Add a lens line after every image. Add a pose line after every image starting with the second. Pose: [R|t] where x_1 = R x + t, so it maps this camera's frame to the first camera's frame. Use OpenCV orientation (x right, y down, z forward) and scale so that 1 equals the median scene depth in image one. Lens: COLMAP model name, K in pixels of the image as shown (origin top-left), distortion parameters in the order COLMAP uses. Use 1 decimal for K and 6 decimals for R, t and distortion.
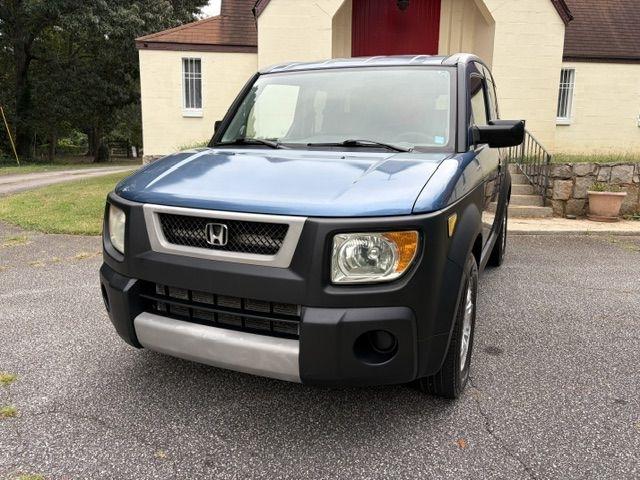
lens RADIAL K [[492.0, 0, 320.0], [0, 492.0, 240.0], [0, 0, 1]] dist [0.035287, -0.002238]
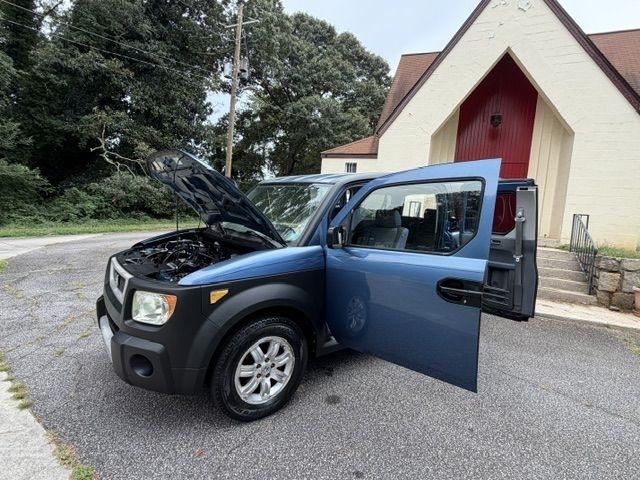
lens RADIAL K [[332.8, 0, 317.6], [0, 332.8, 237.9], [0, 0, 1]] dist [0.003198, 0.000249]
pose [[0.880001, 0.094152, -0.465546, 0.260418], [-0.146849, 0.986066, -0.078160, -0.045148], [0.451701, 0.137146, 0.881565, 0.062259]]
